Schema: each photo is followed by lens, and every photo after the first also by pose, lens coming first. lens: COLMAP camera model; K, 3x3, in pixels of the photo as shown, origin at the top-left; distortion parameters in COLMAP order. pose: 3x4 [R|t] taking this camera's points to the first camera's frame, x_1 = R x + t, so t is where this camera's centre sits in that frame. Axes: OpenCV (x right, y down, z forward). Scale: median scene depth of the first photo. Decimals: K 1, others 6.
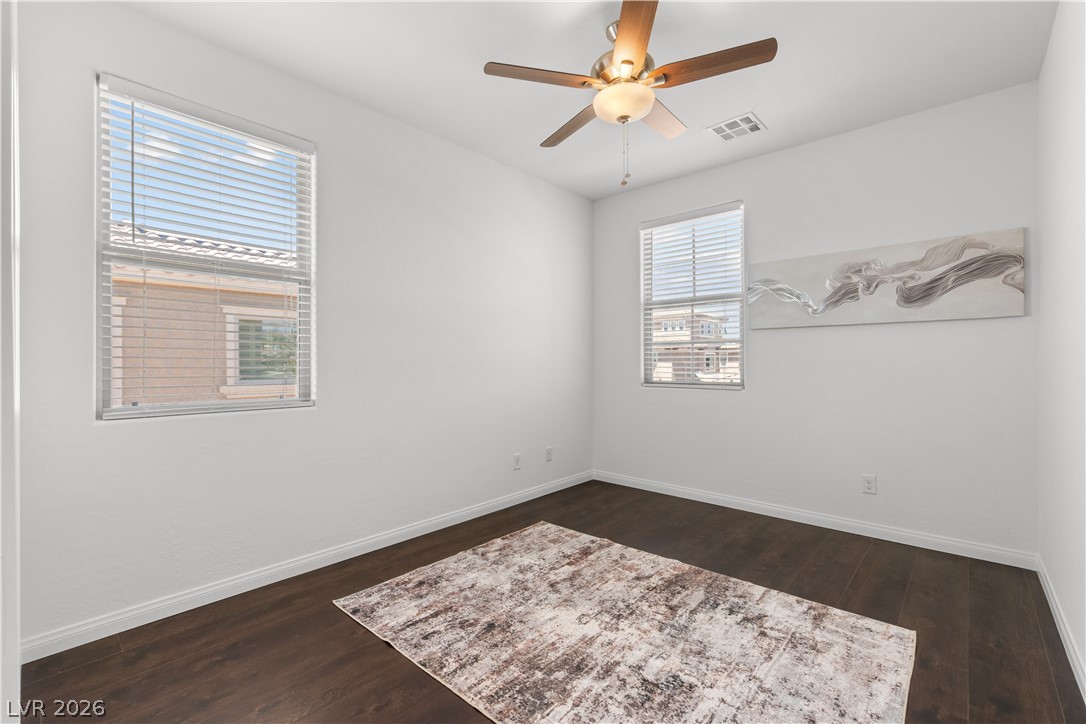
lens RADIAL K [[473.4, 0, 540.9], [0, 473.4, 361.7], [0, 0, 1]] dist [-0.001180, -0.000338]
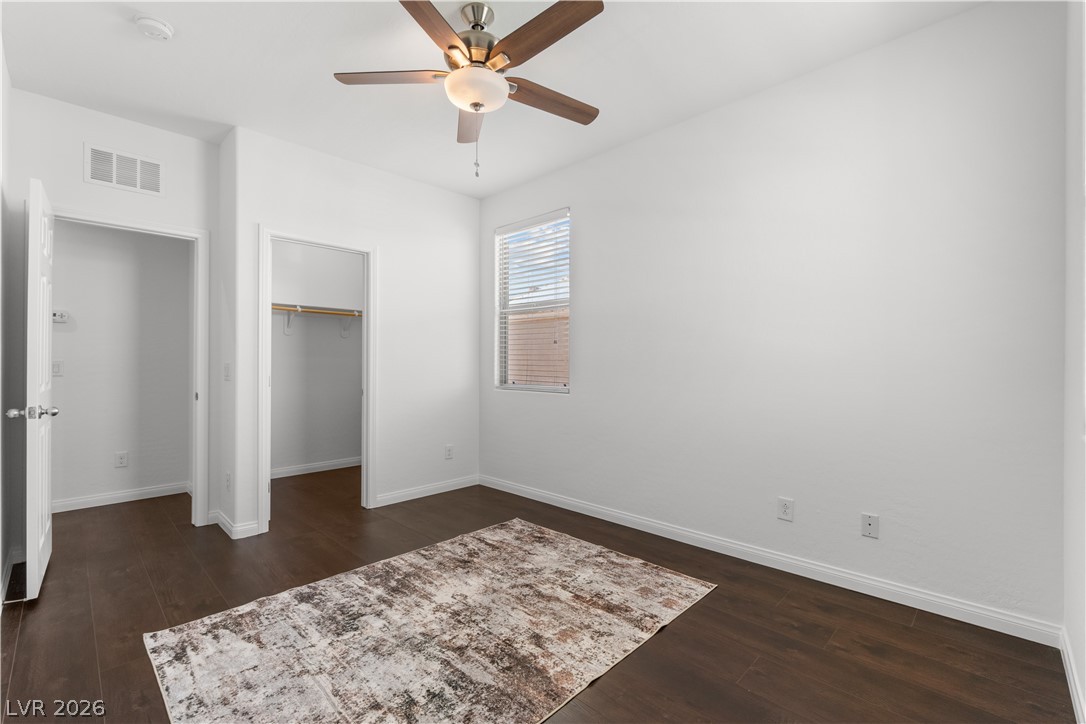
lens RADIAL K [[473.4, 0, 541.3], [0, 473.4, 362.7], [0, 0, 1]] dist [-0.001180, -0.000338]
pose [[-0.045983, 0.001601, -0.998941, 1.110861], [0.000049, 0.999999, 0.001600, -0.000836], [0.998942, 0.000025, -0.045983, 1.169243]]
